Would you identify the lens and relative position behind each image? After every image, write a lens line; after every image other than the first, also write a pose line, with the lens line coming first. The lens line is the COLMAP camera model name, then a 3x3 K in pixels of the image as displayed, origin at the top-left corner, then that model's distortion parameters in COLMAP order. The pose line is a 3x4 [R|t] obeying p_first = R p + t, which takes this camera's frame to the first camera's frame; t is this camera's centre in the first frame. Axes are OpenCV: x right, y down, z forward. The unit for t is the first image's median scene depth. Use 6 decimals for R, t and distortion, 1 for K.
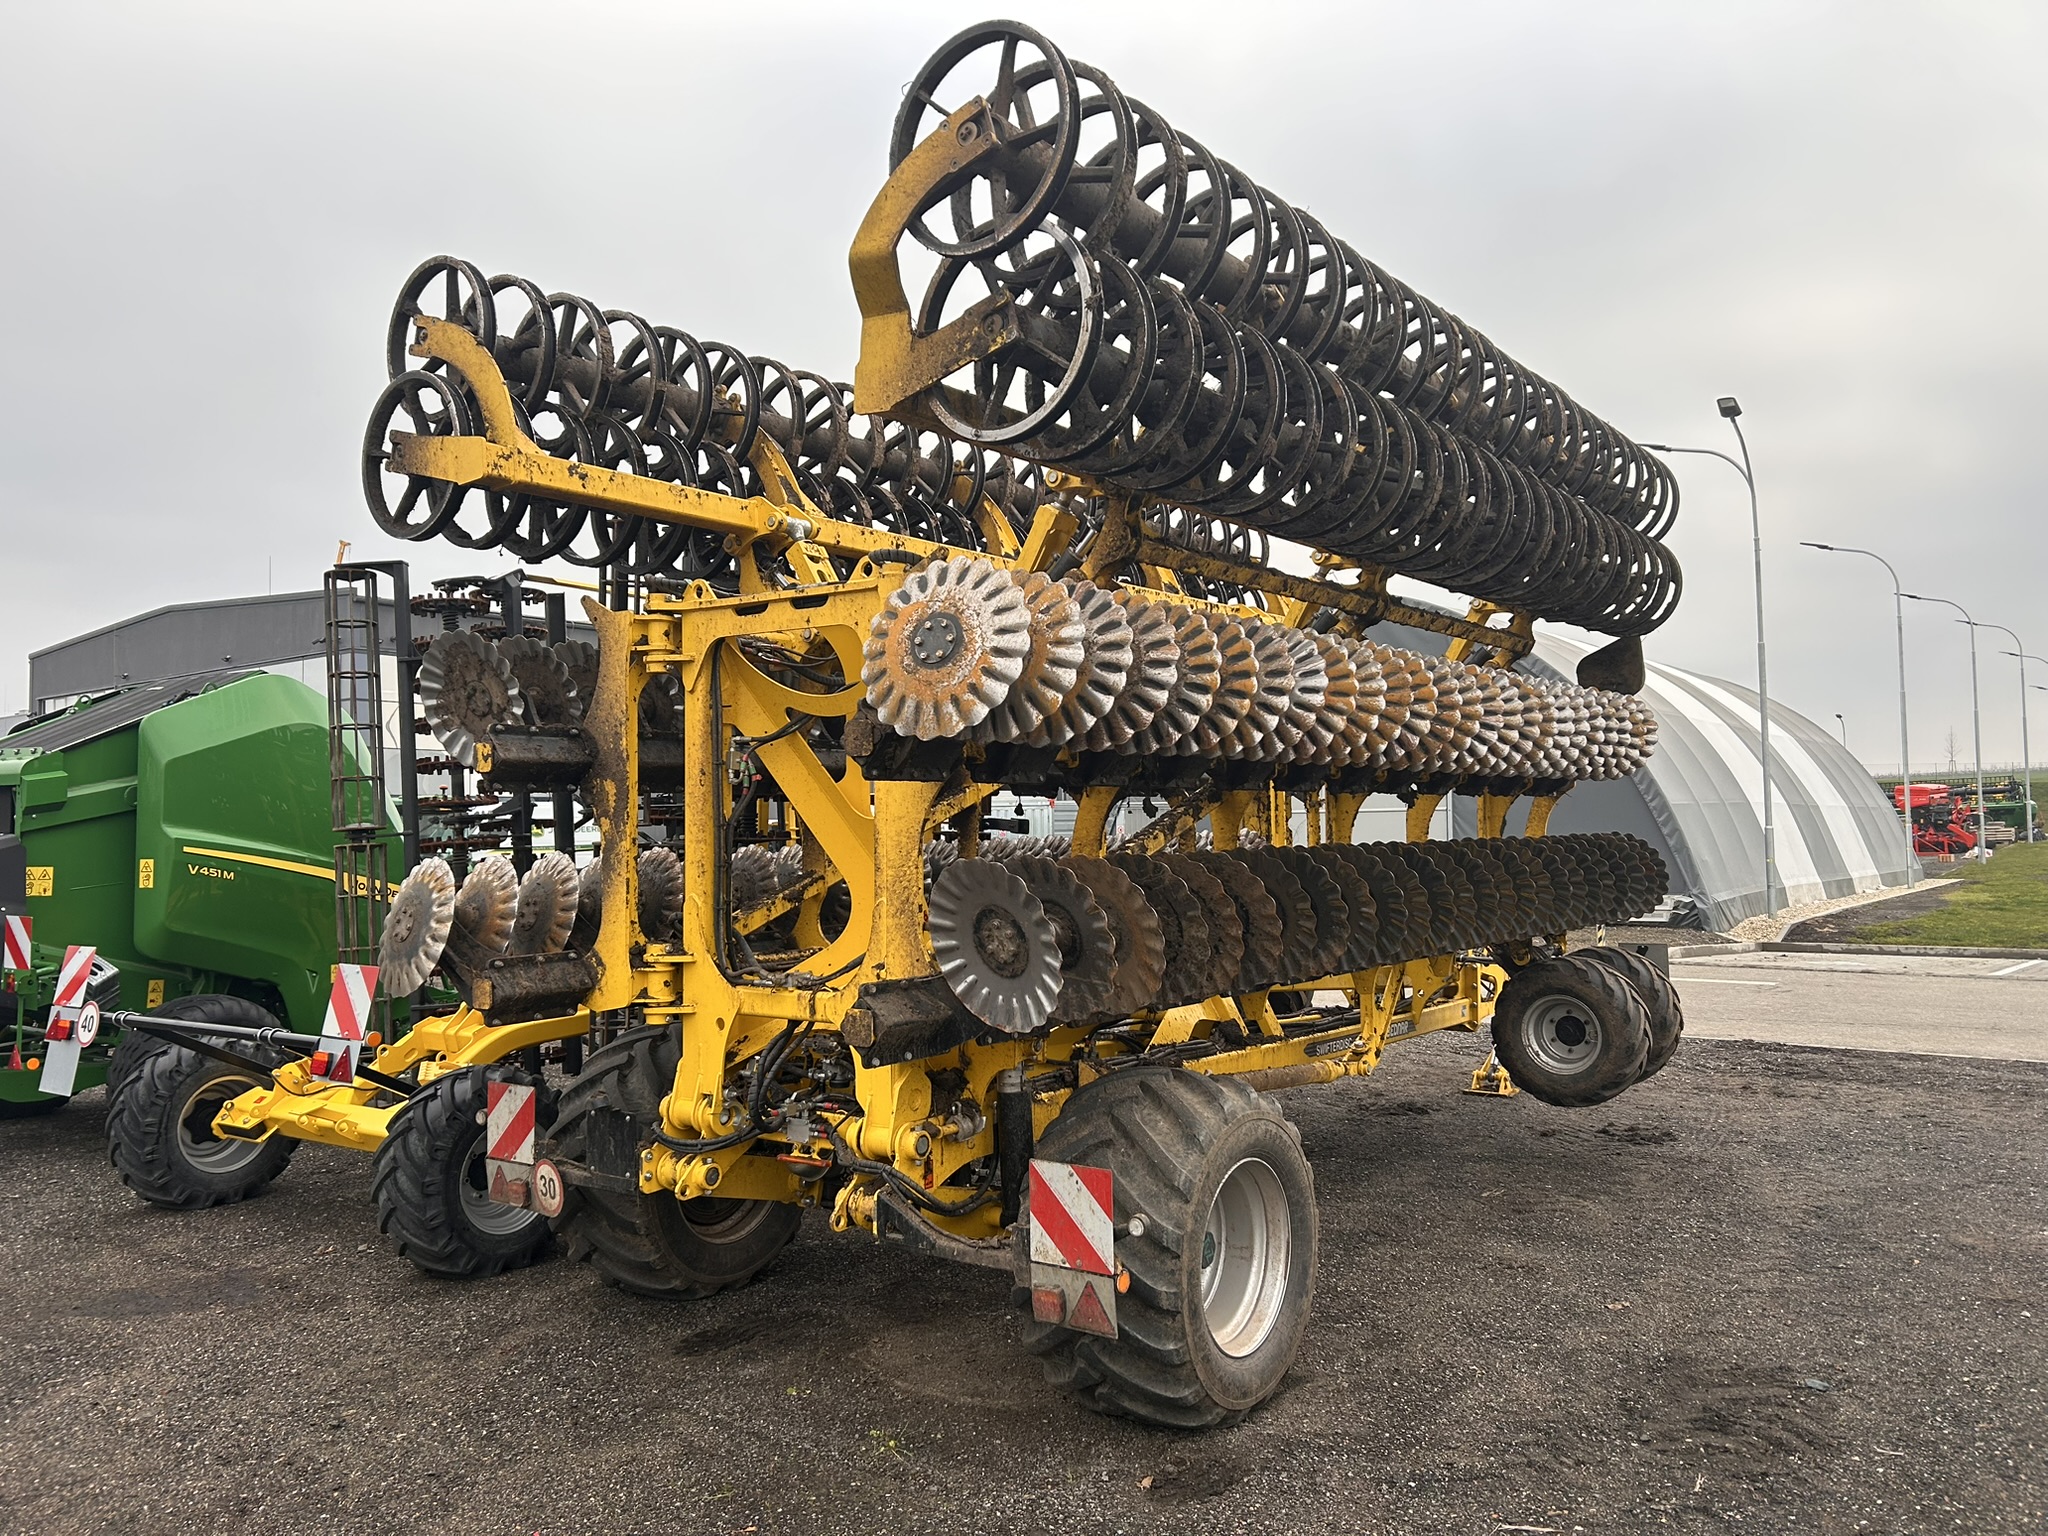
lens RADIAL K [[1536.7, 0, 1021.5], [0, 1536.7, 759.7], [0, 0, 1]] dist [0.116187, -0.001907]
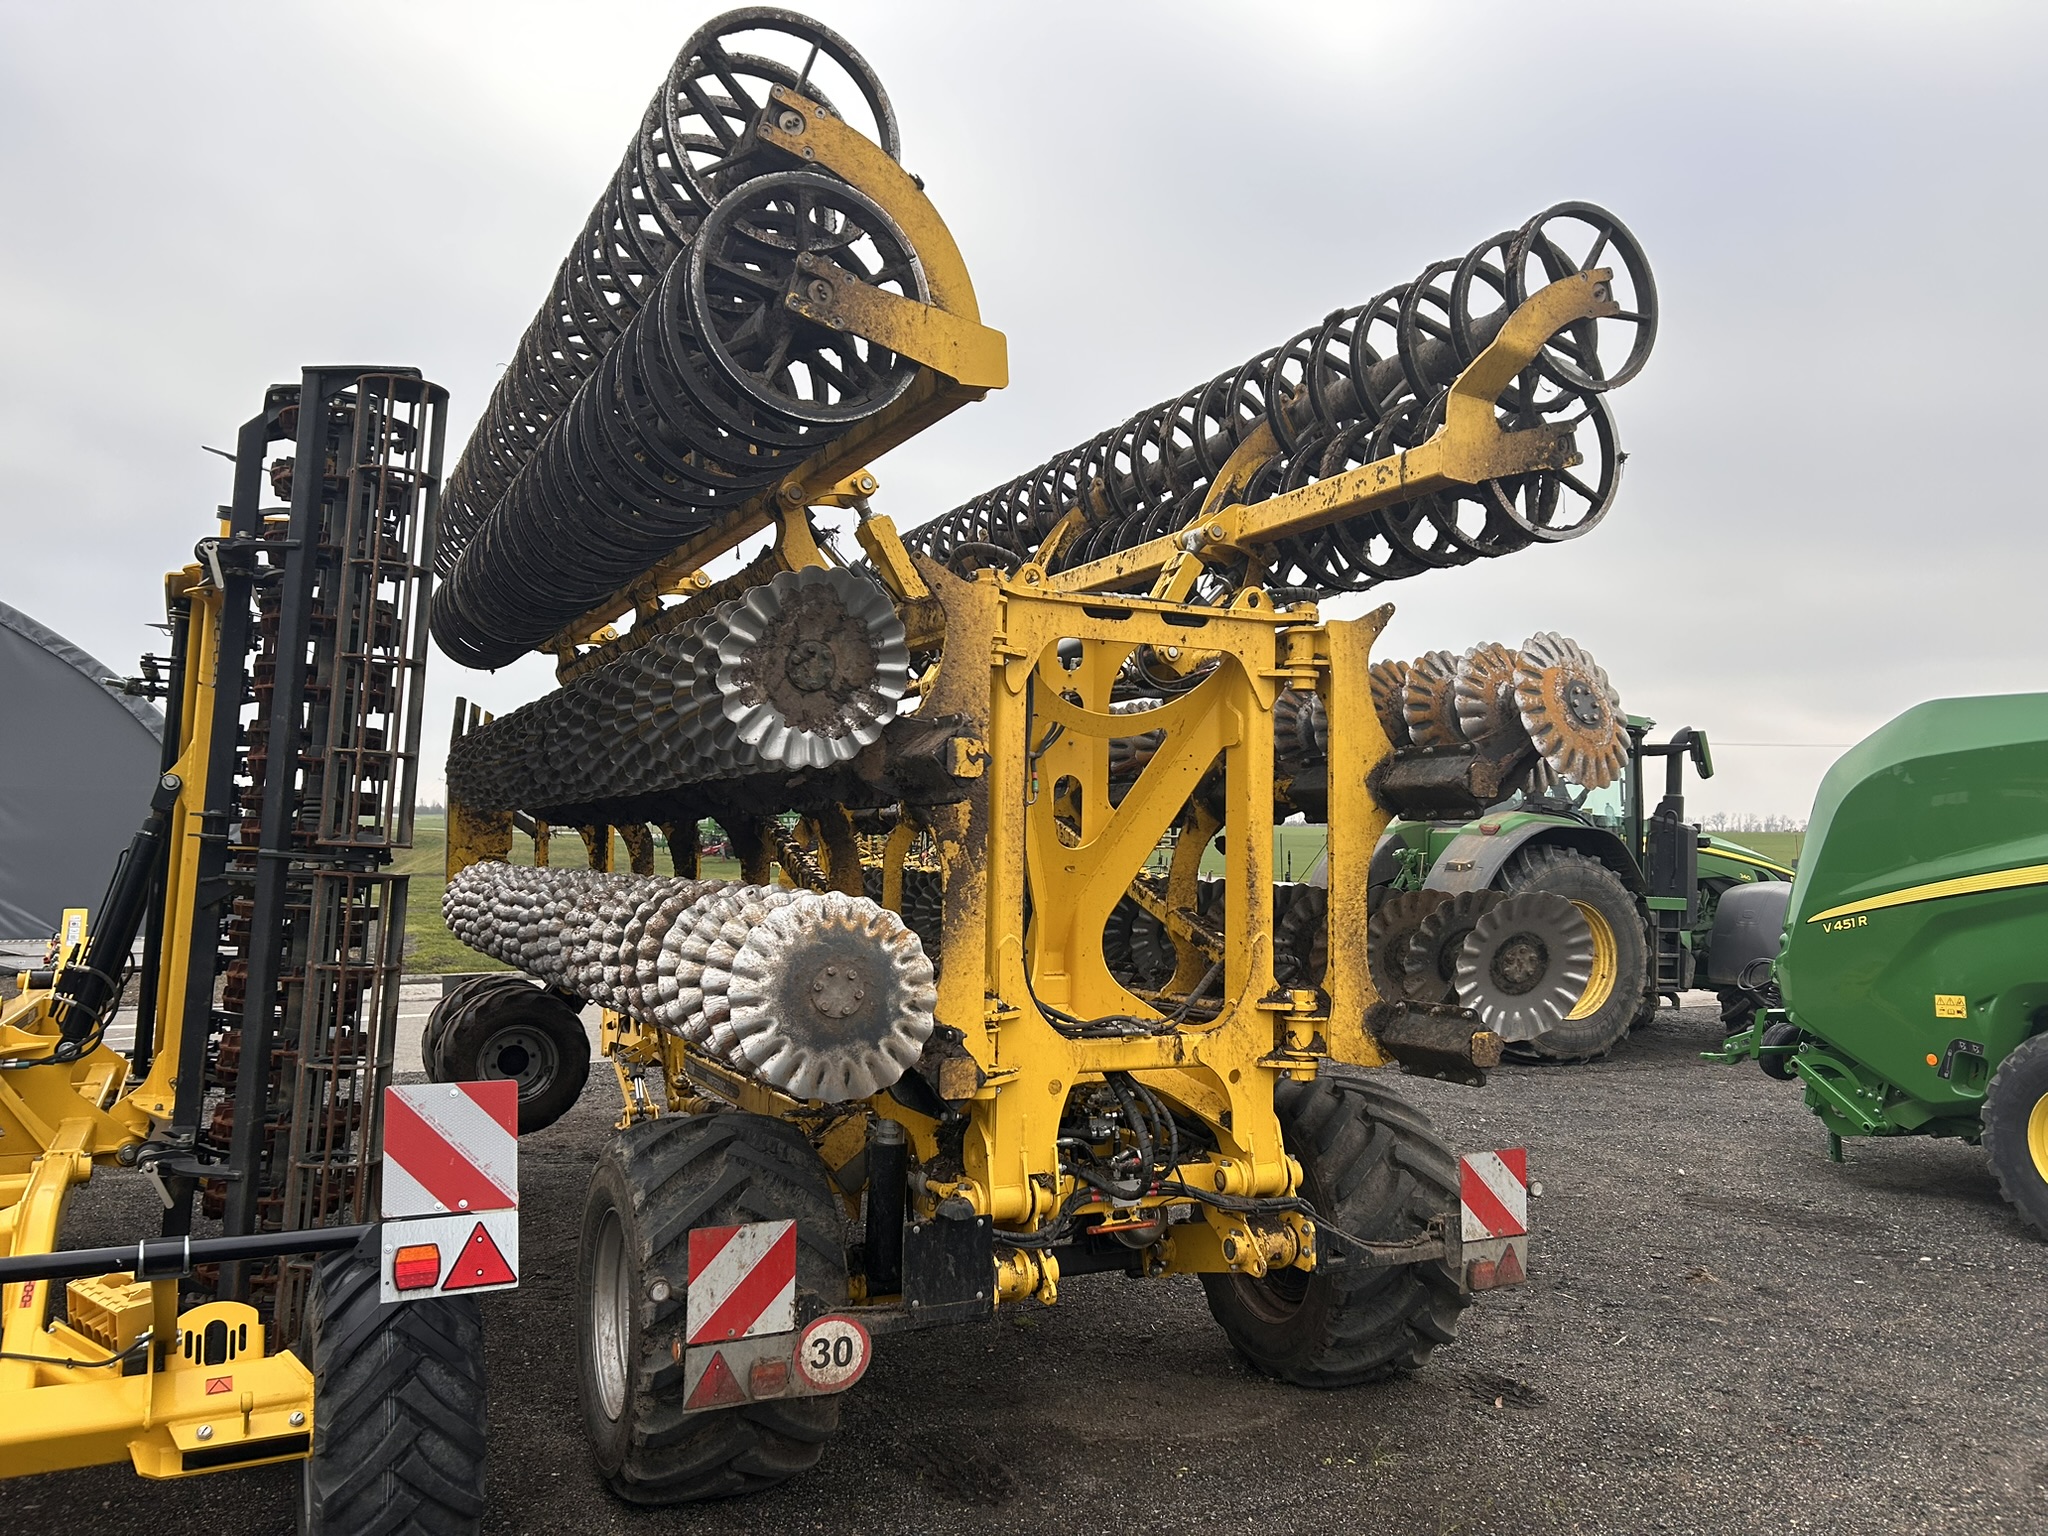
lens RADIAL K [[1536.7, 0, 1020.5], [0, 1536.7, 775.5], [0, 0, 1]] dist [0.116187, -0.001907]
pose [[0.437331, 0.064046, 0.897017, -1.193924], [-0.050138, 0.997646, -0.046787, 0.048298], [-0.897902, -0.024513, 0.439512, 0.790308]]
